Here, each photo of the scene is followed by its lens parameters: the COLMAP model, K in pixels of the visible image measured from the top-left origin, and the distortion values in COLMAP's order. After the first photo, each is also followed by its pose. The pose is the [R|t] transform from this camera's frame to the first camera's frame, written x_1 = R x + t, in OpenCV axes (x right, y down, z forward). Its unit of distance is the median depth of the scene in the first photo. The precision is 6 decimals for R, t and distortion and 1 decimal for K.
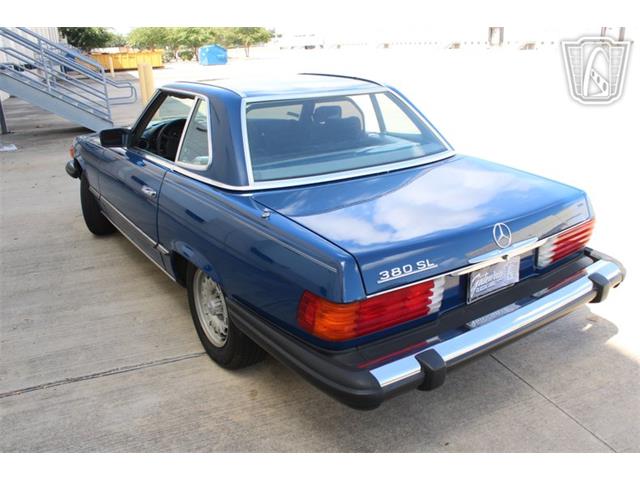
lens RADIAL K [[550.7, 0, 320.0], [0, 550.7, 240.0], [0, 0, 1]] dist [-0.167291, 0.157723]
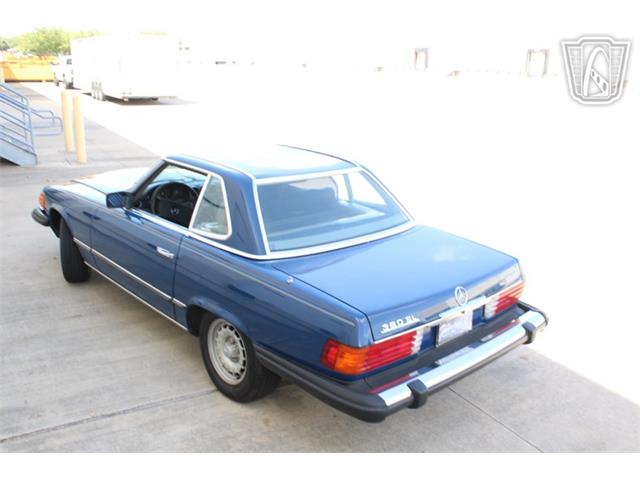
lens RADIAL K [[623.7, 0, 307.2], [0, 623.7, 238.0], [0, 0, 1]] dist [-0.144632, 0.137707]
pose [[0.990092, 0.013413, 0.139778, -0.221786], [-0.005519, 0.998375, -0.056714, -0.053075], [-0.140312, 0.055381, 0.988557, -0.409489]]
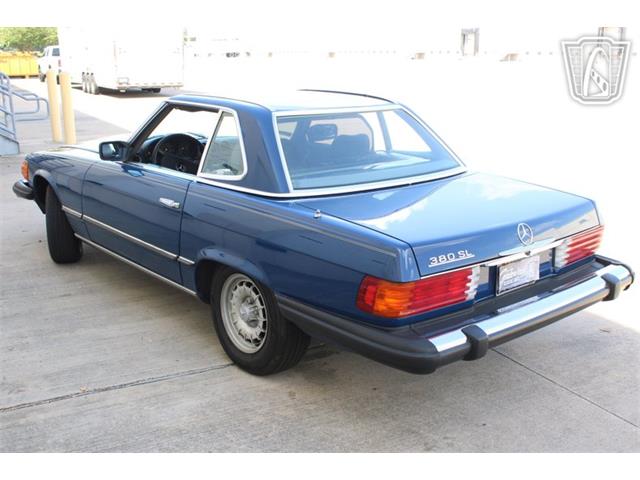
lens RADIAL K [[740.2, 0, 303.1], [0, 740.2, 238.9], [0, 0, 1]] dist [-0.097014, 0.047871]
pose [[0.995759, 0.000522, 0.091997, -0.218995], [0.008363, 0.995330, -0.096170, 0.119478], [-0.091618, 0.096531, 0.991104, -0.391339]]
